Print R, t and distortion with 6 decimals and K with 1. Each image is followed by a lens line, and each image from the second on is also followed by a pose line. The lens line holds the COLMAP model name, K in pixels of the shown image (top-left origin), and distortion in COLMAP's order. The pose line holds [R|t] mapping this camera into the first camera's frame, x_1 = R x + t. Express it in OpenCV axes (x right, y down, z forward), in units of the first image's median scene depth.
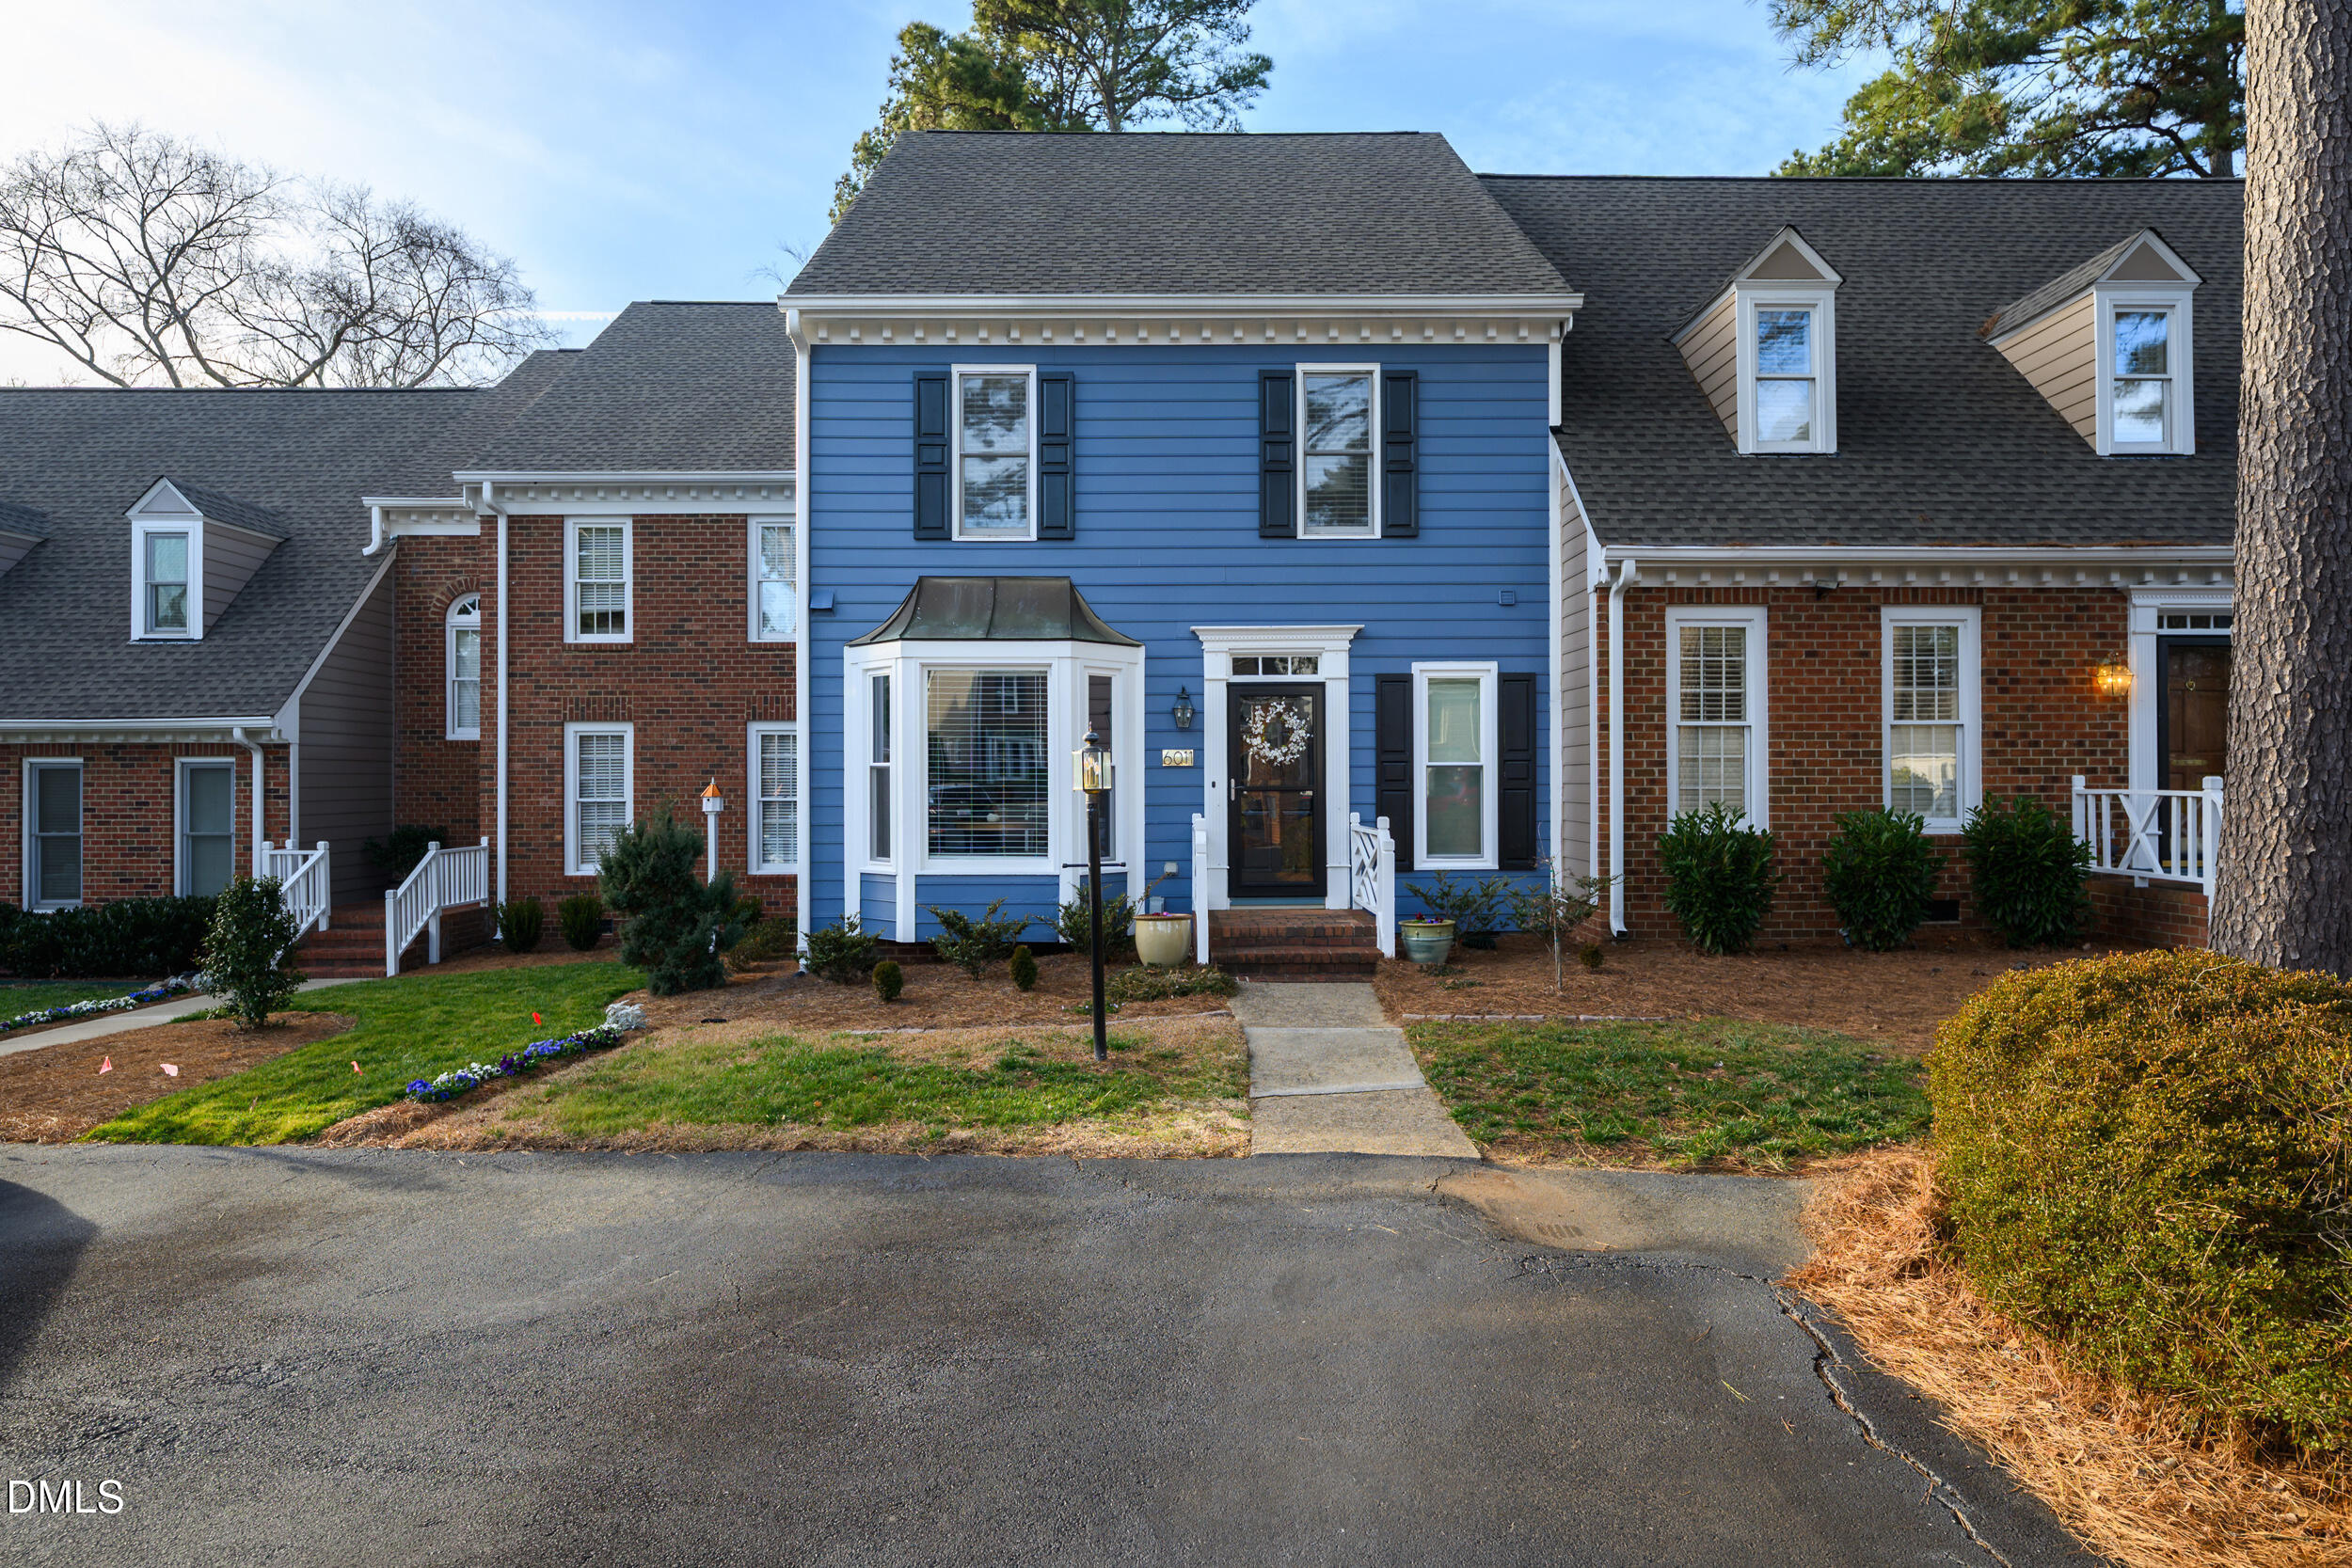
lens RADIAL K [[1366.8, 0, 1191.4], [0, 1366.8, 772.6], [0, 0, 1]] dist [0.014679, -0.000534]
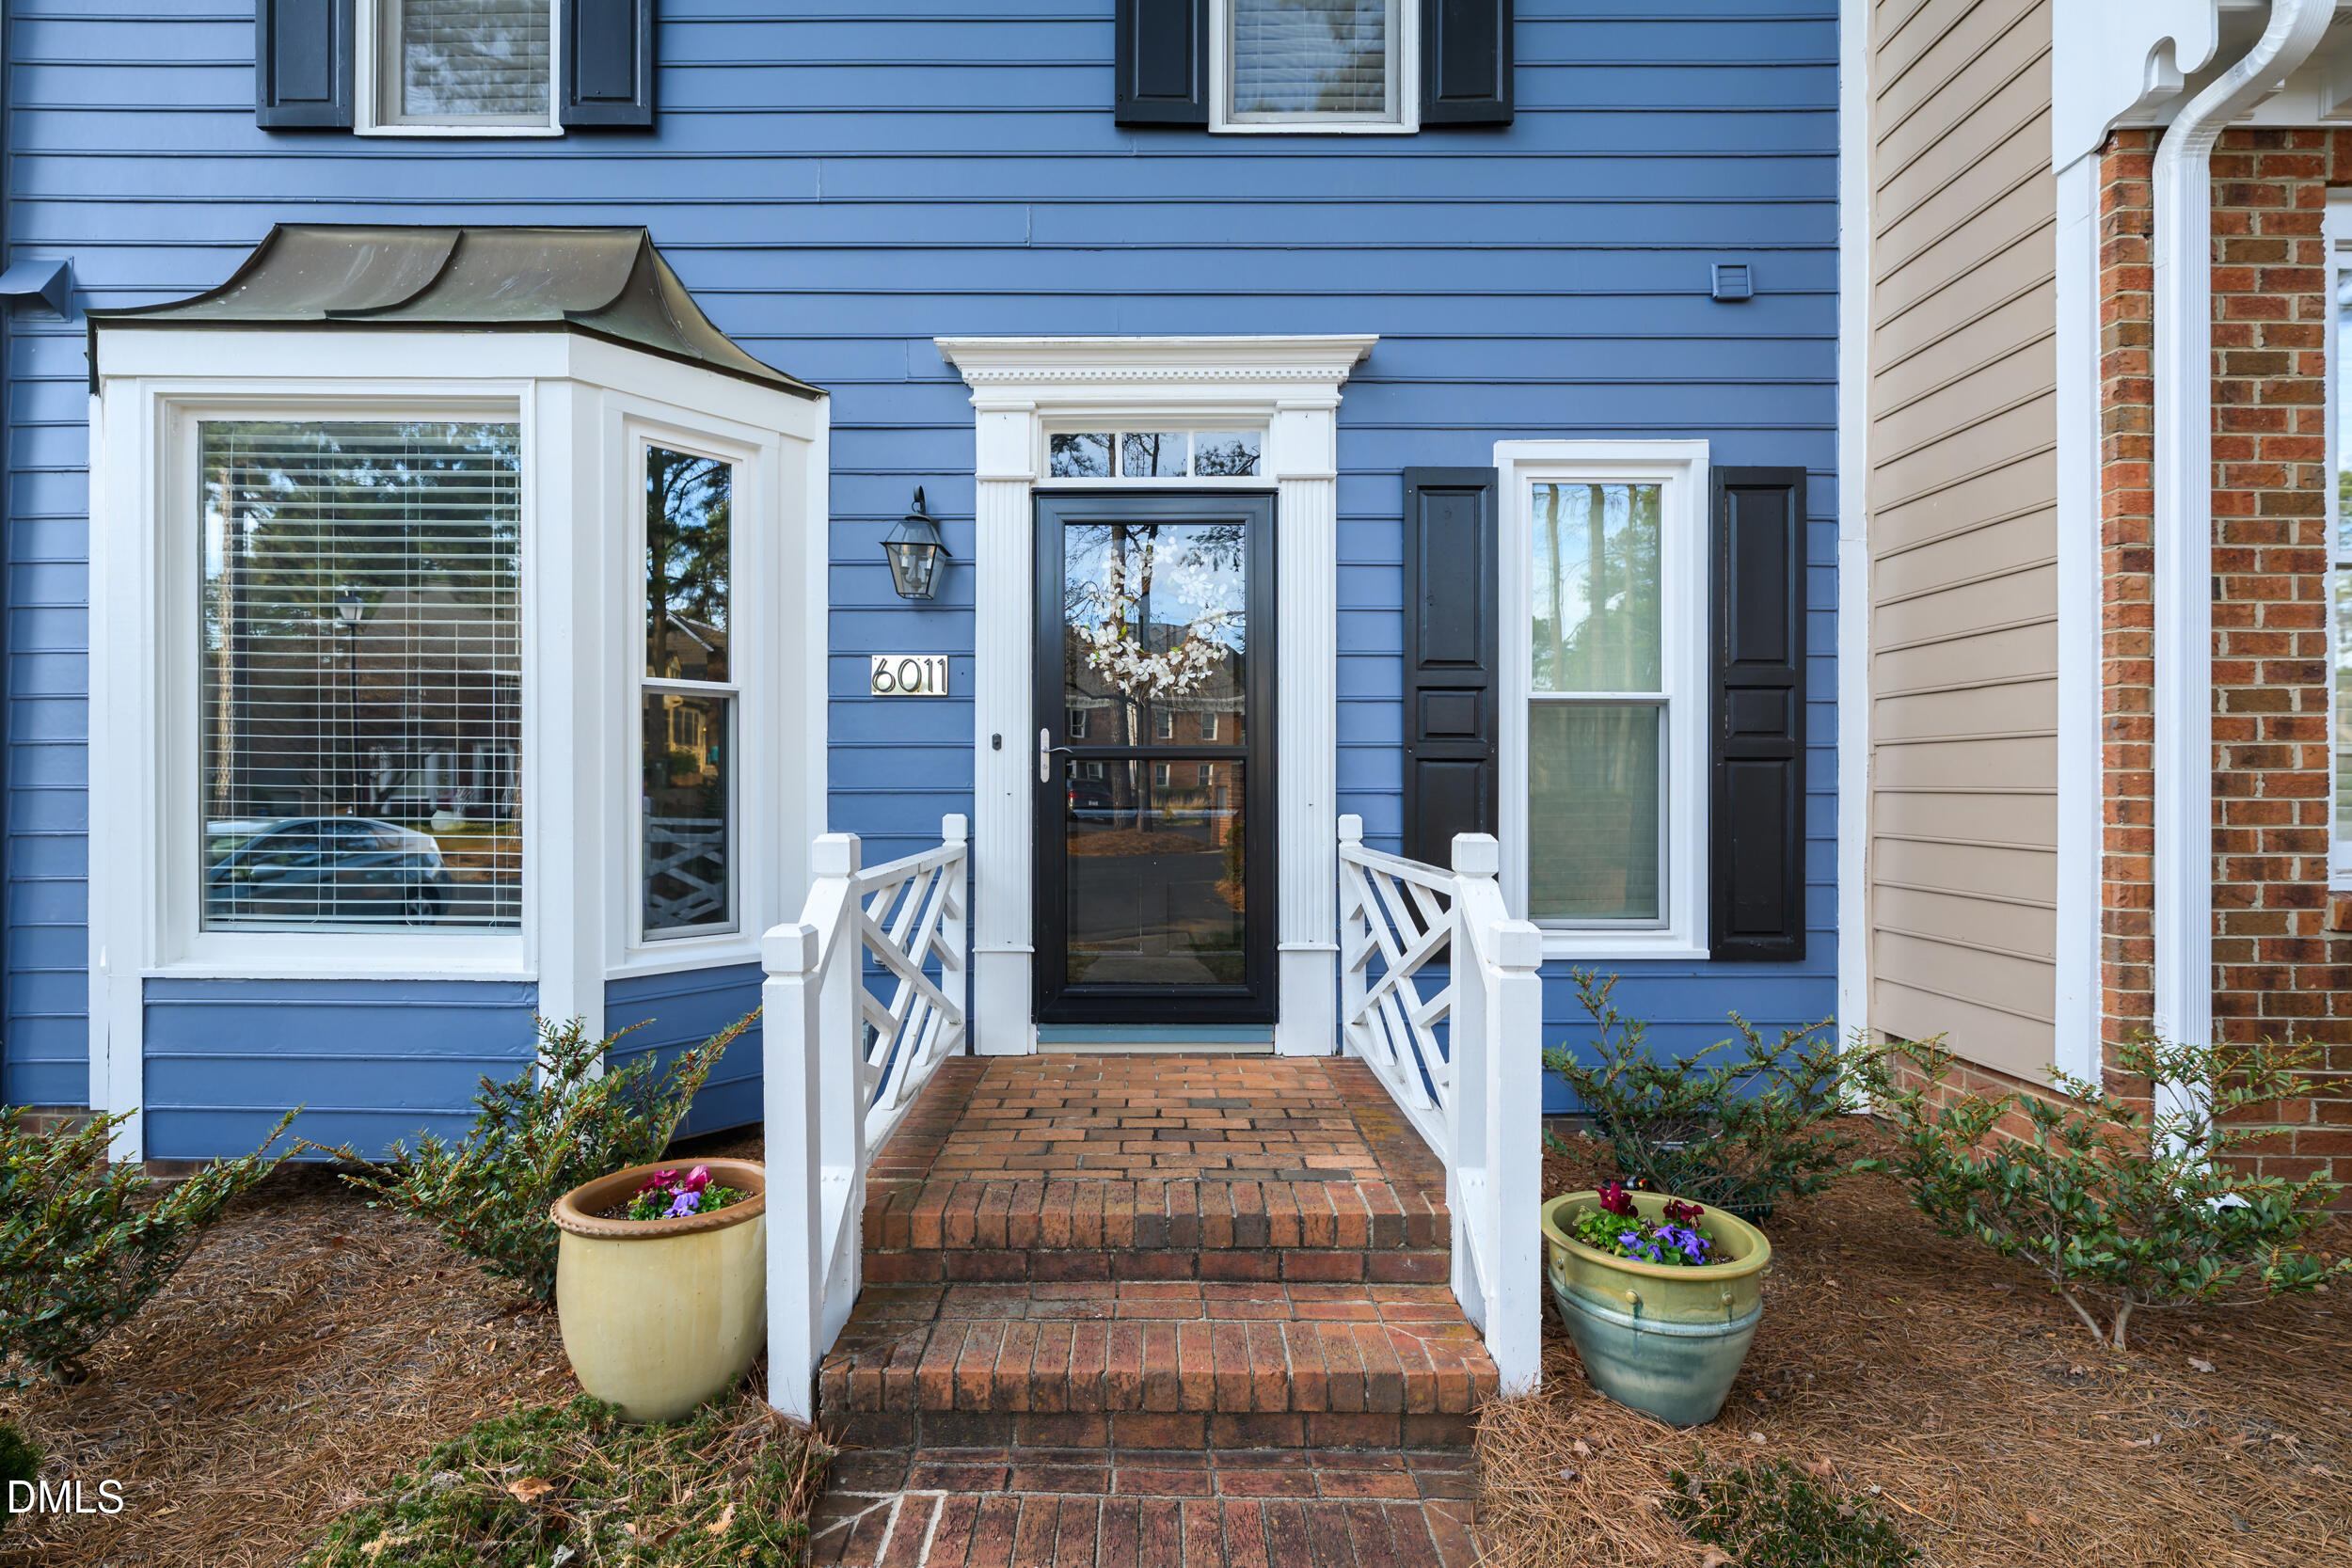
lens RADIAL K [[1037.9, 0, 1168.0], [0, 1037.9, 777.7], [0, 0, 1]] dist [0.001180, -0.000002]
pose [[0.999949, 0.006121, -0.008025, 0.068980], [-0.006093, 0.999975, 0.003537, 0.017775], [0.008046, -0.003488, 0.999962, 0.696692]]
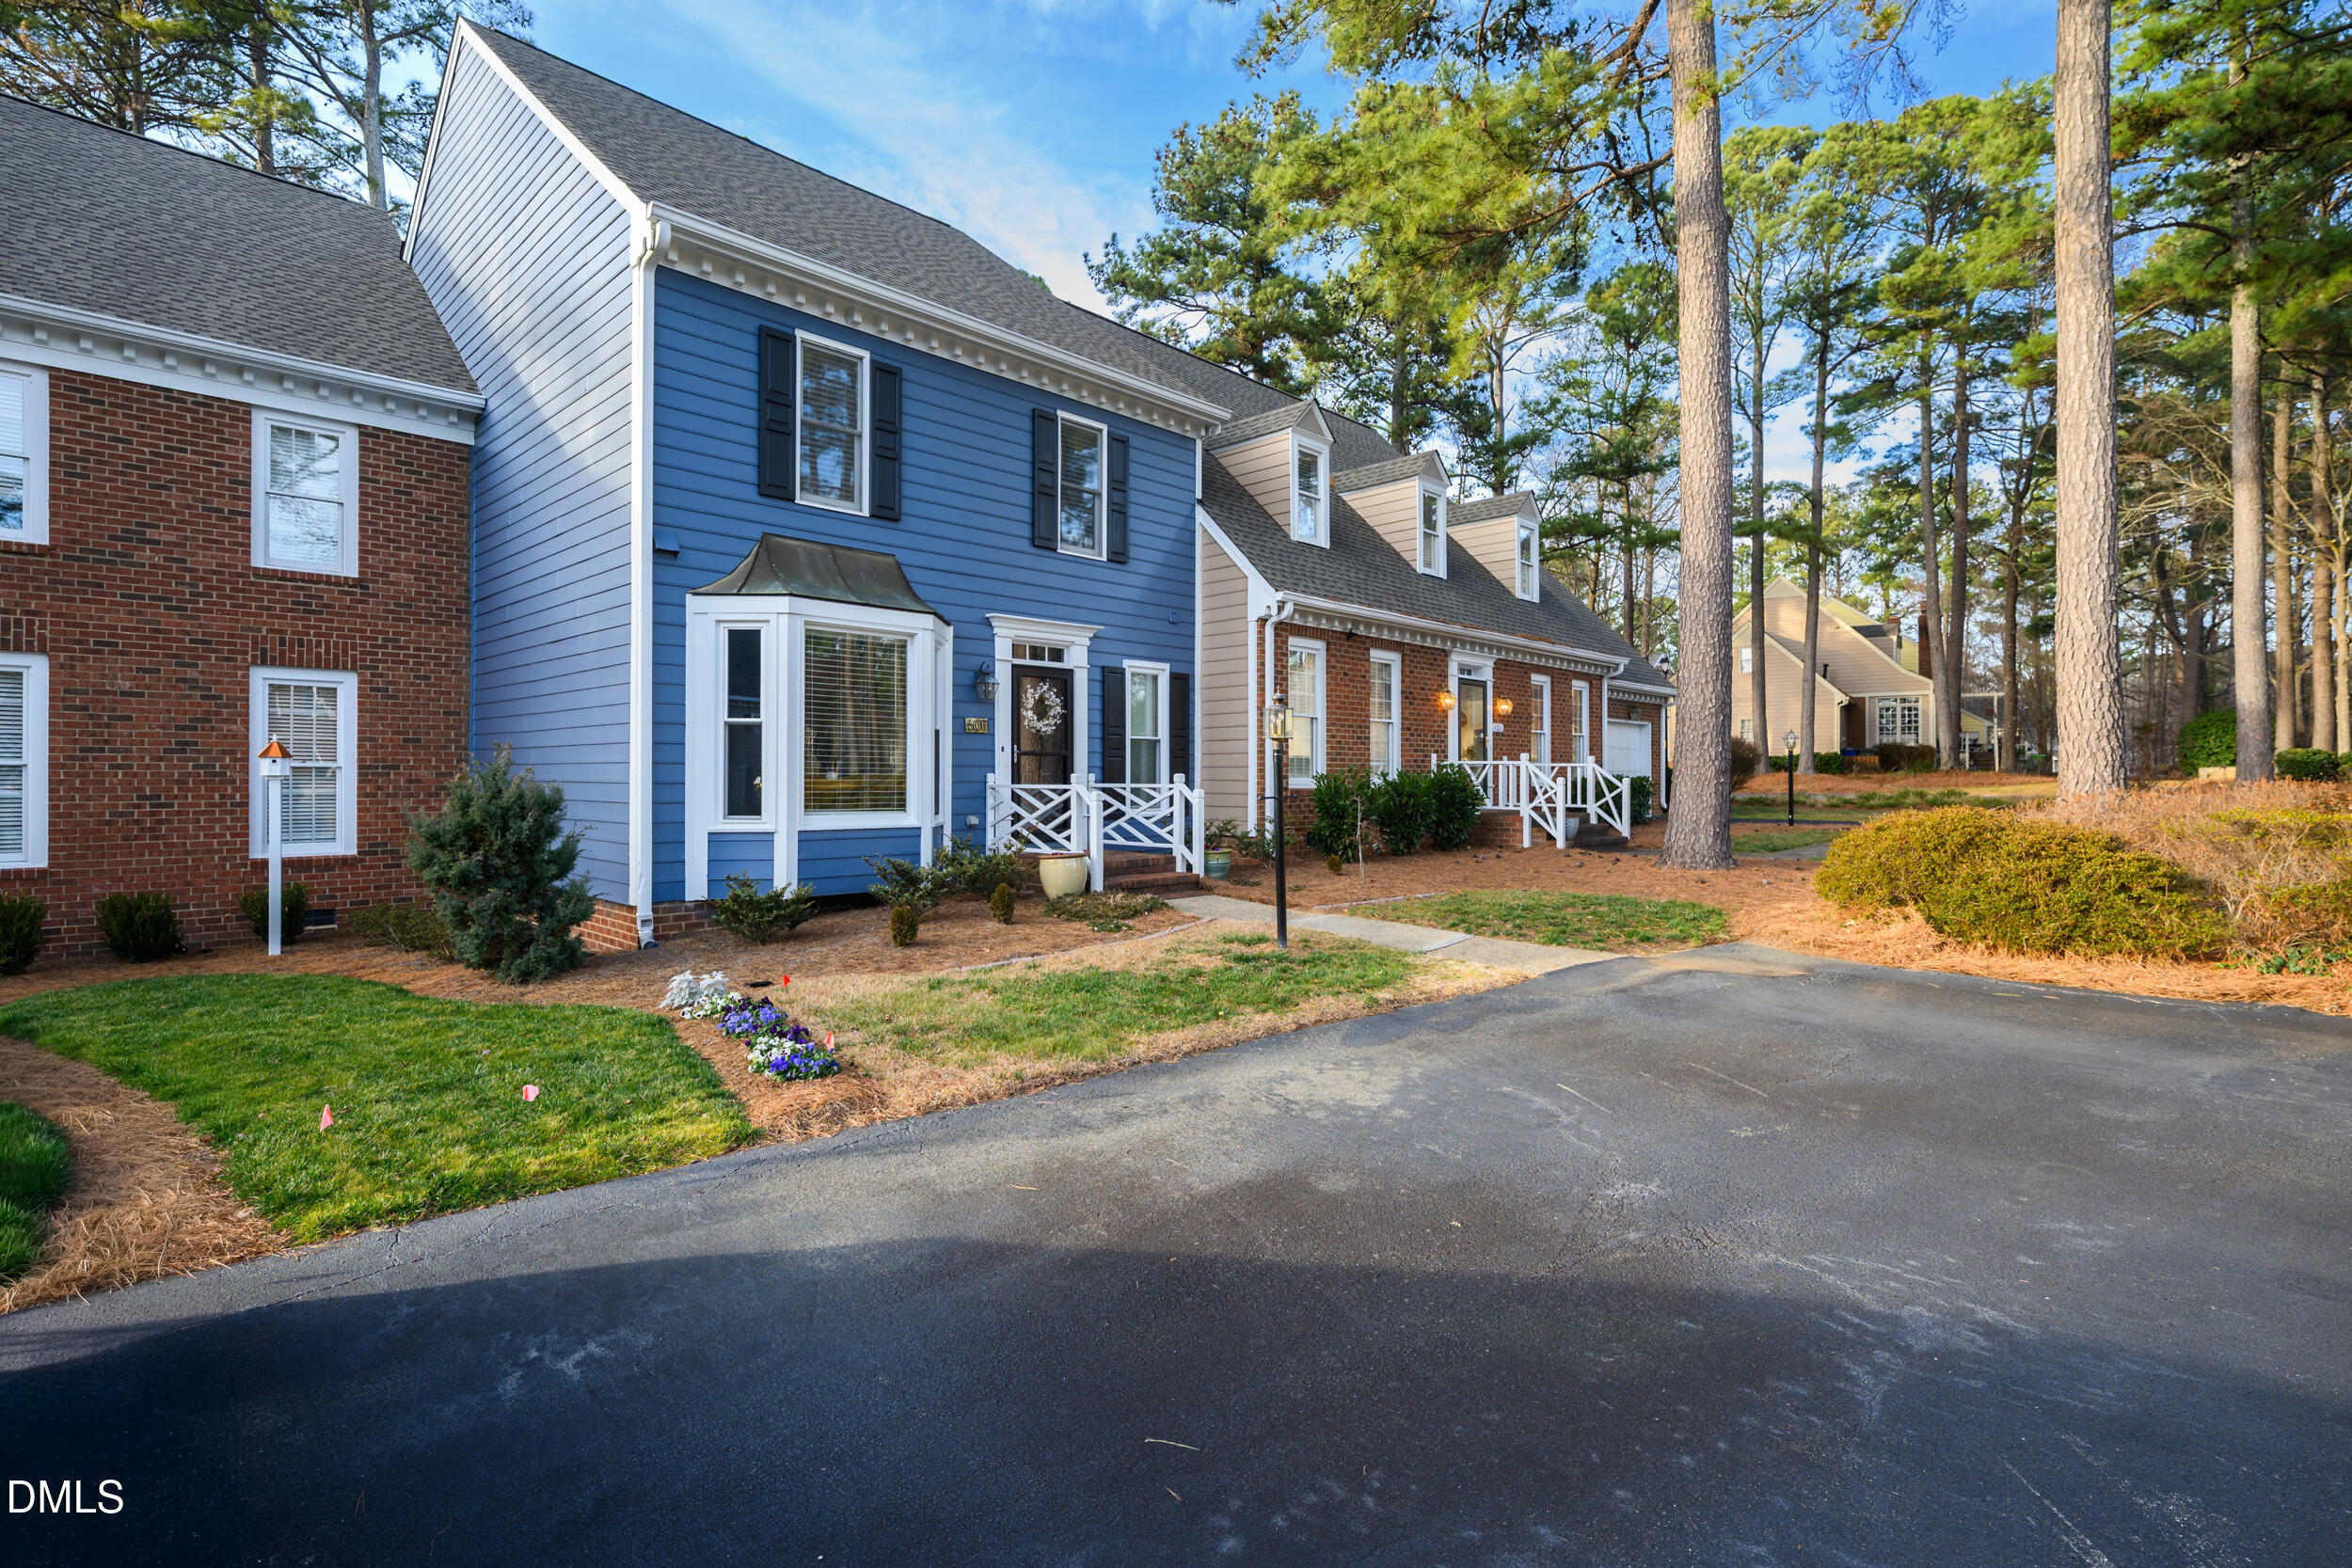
lens RADIAL K [[1120.1, 0, 1168.8], [0, 1120.1, 783.9], [0, 0, 1]] dist [0.003129, -0.000587]
pose [[0.697066, -0.000337, 0.717007, -0.578665], [-0.009068, 0.999916, 0.009286, 0.028529], [-0.716950, -0.012975, 0.697004, 0.220813]]
